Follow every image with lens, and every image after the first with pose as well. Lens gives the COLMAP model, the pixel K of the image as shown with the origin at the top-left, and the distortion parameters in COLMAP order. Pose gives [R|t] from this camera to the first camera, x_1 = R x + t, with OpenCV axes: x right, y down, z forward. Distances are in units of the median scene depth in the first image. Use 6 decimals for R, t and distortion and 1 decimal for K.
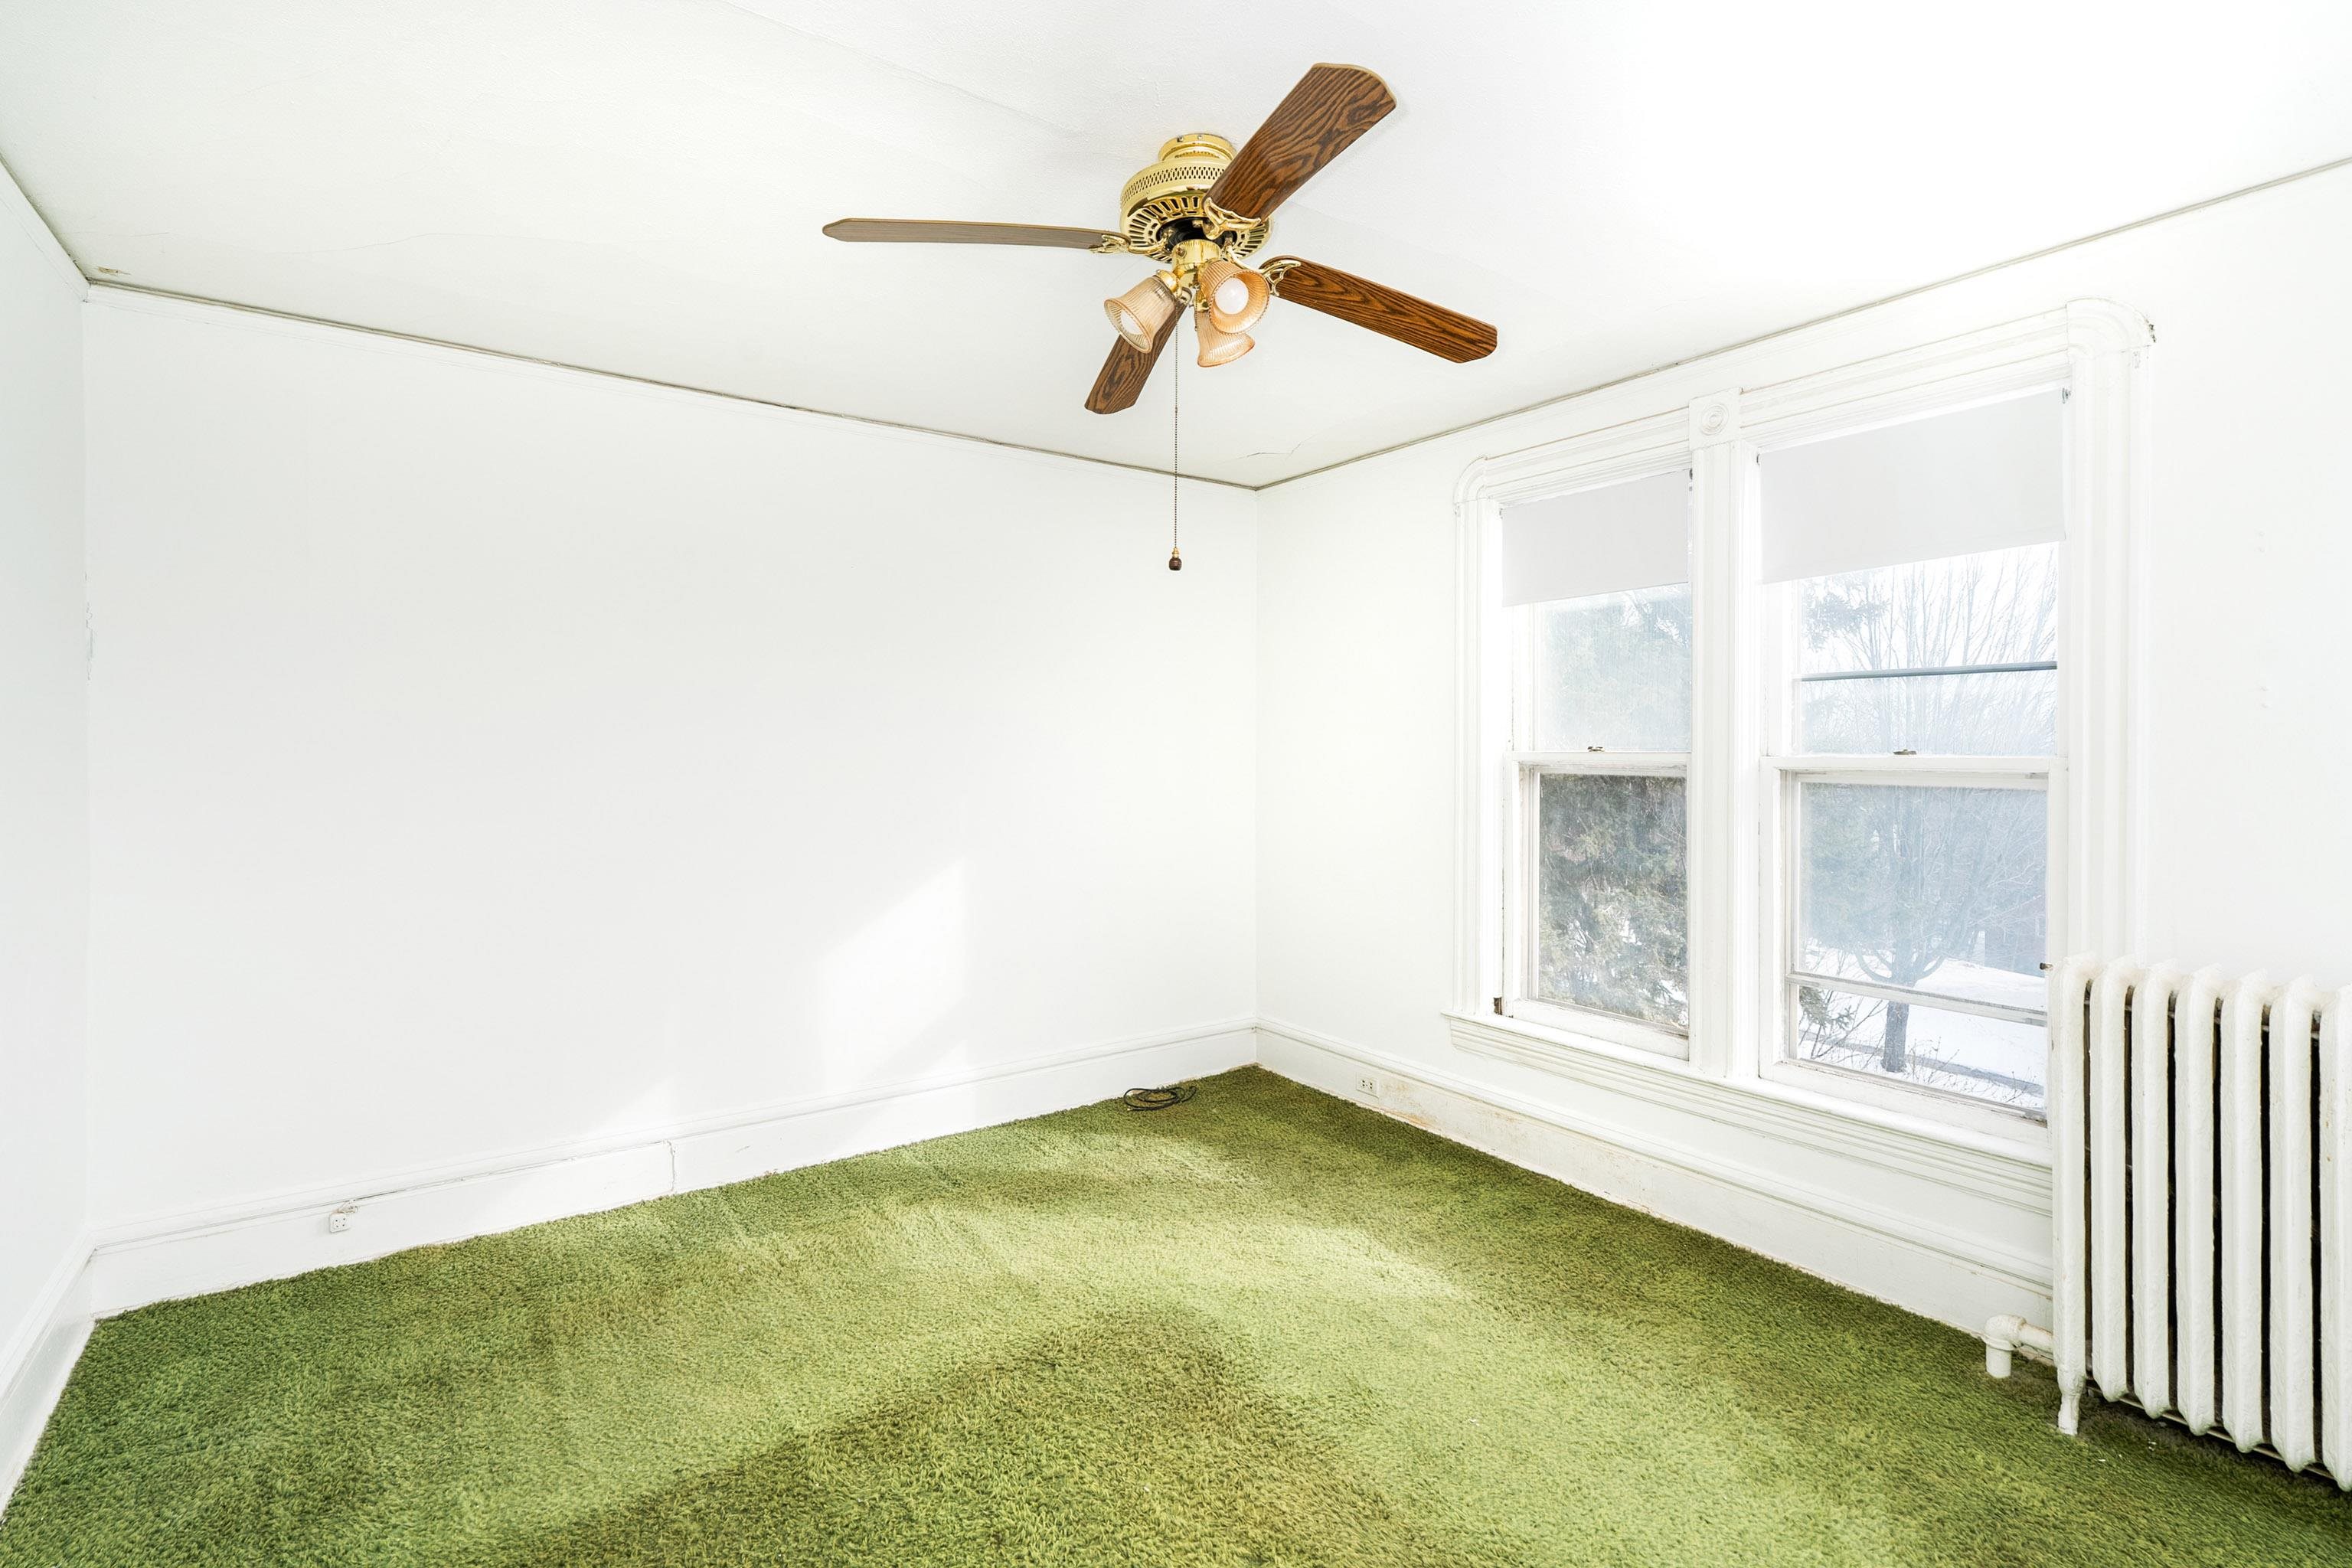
lens RADIAL K [[1086.5, 0, 1175.4], [0, 1086.5, 768.6], [0, 0, 1]] dist [-0.004311, 0.000959]
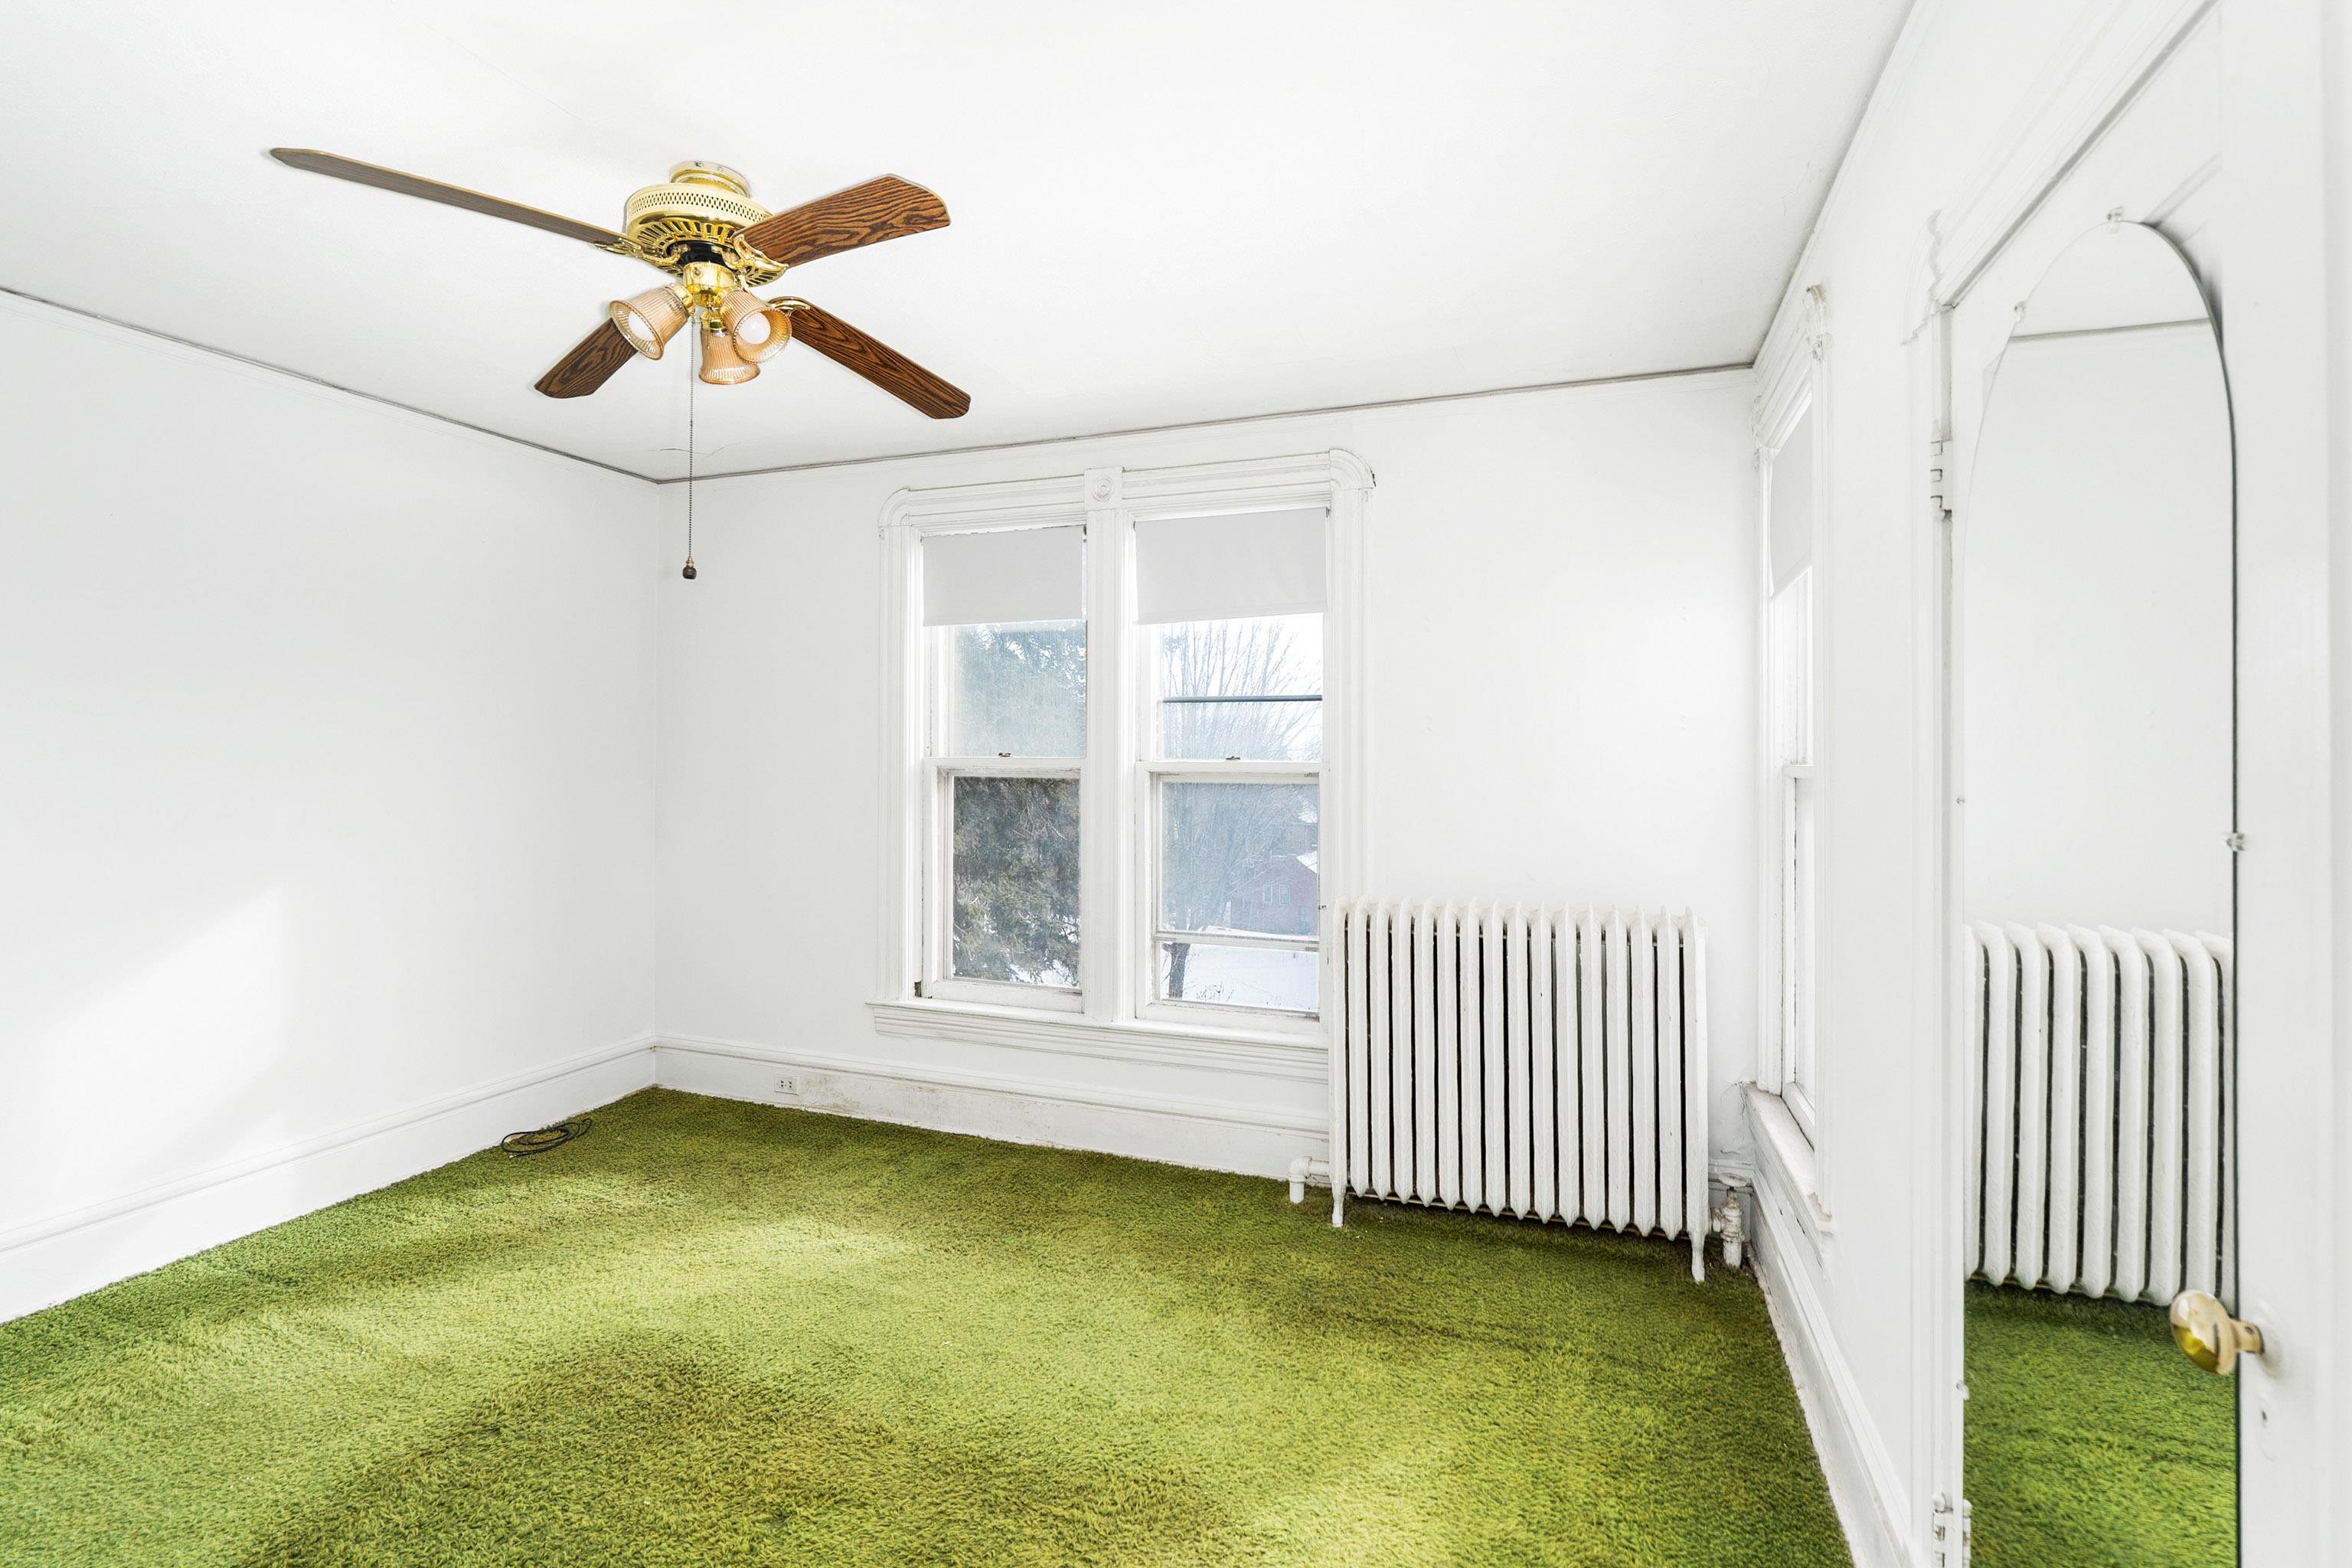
lens RADIAL K [[1086.5, 0, 1176.3], [0, 1086.5, 763.2], [0, 0, 1]] dist [-0.004311, 0.000959]
pose [[0.827582, -0.001106, 0.561344, -0.150599], [0.006077, 0.999957, -0.006989, 0.000098], [-0.561312, 0.009195, 0.827553, -0.078673]]
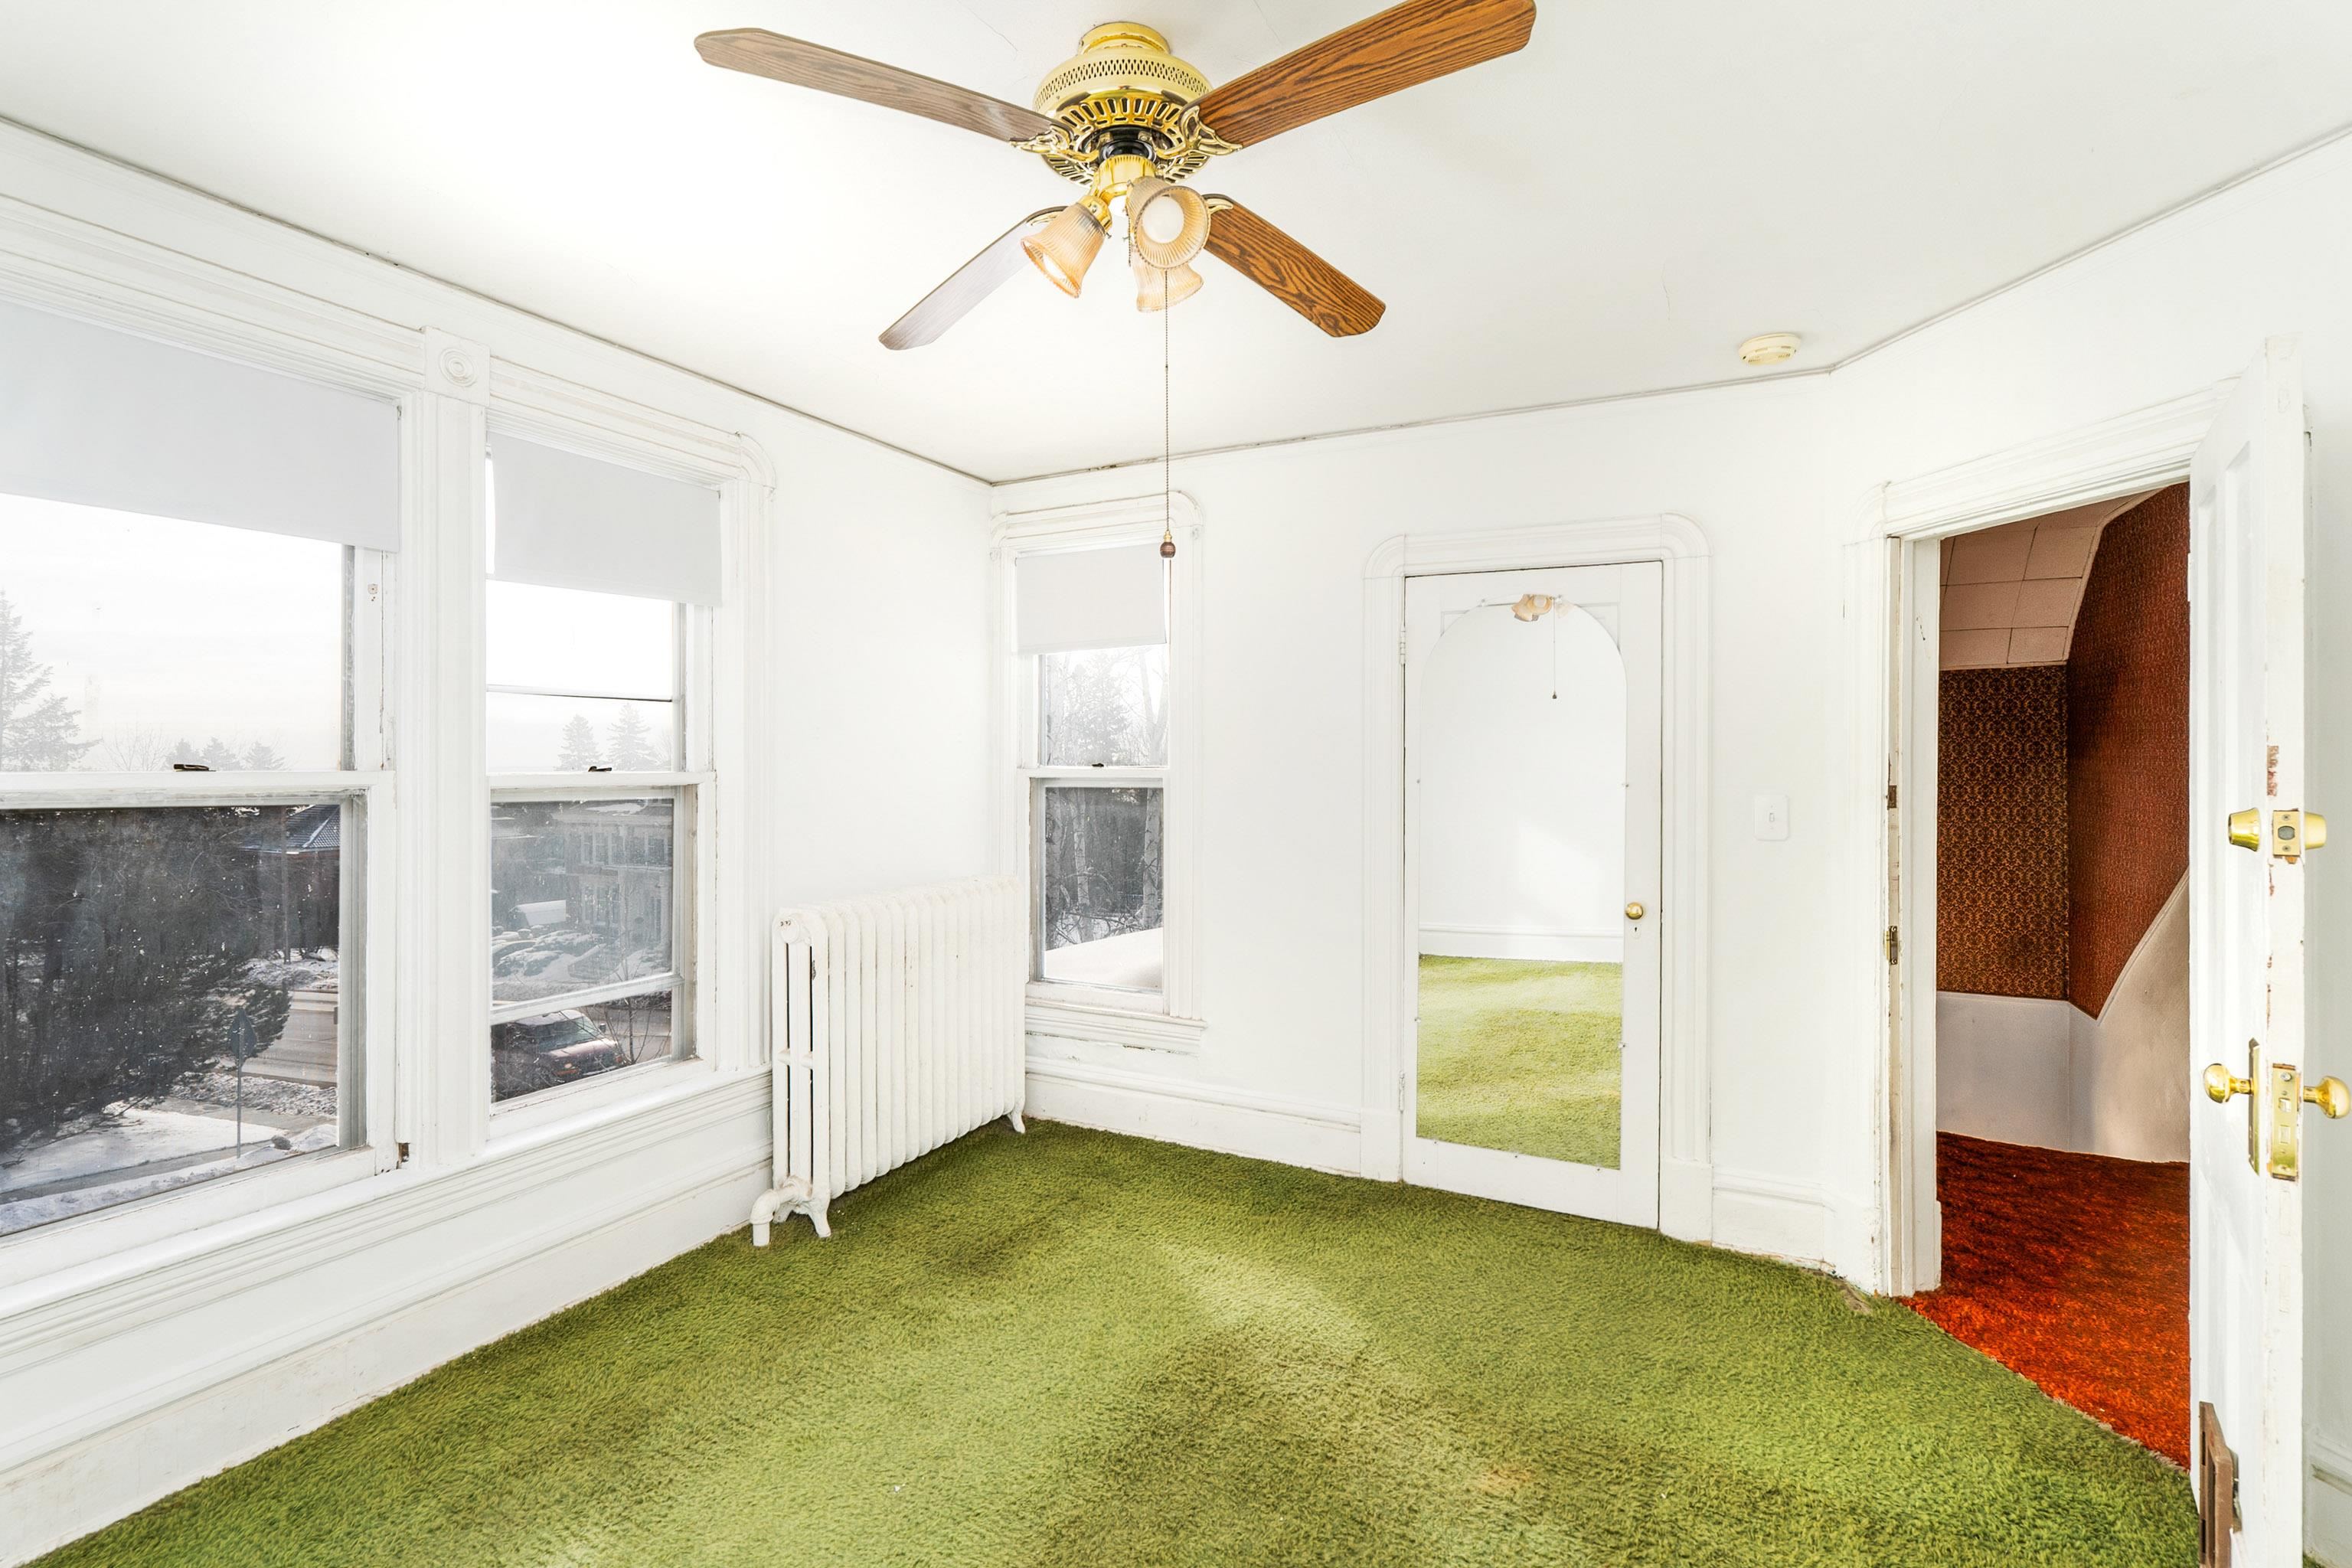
lens RADIAL K [[1086.5, 0, 1190.9], [0, 1086.5, 767.7], [0, 0, 1]] dist [-0.004311, 0.000959]
pose [[-0.473668, -0.007525, 0.880672, -0.589987], [0.013450, 0.999785, 0.015777, -0.023373], [-0.880601, 0.019318, -0.473465, 1.086444]]
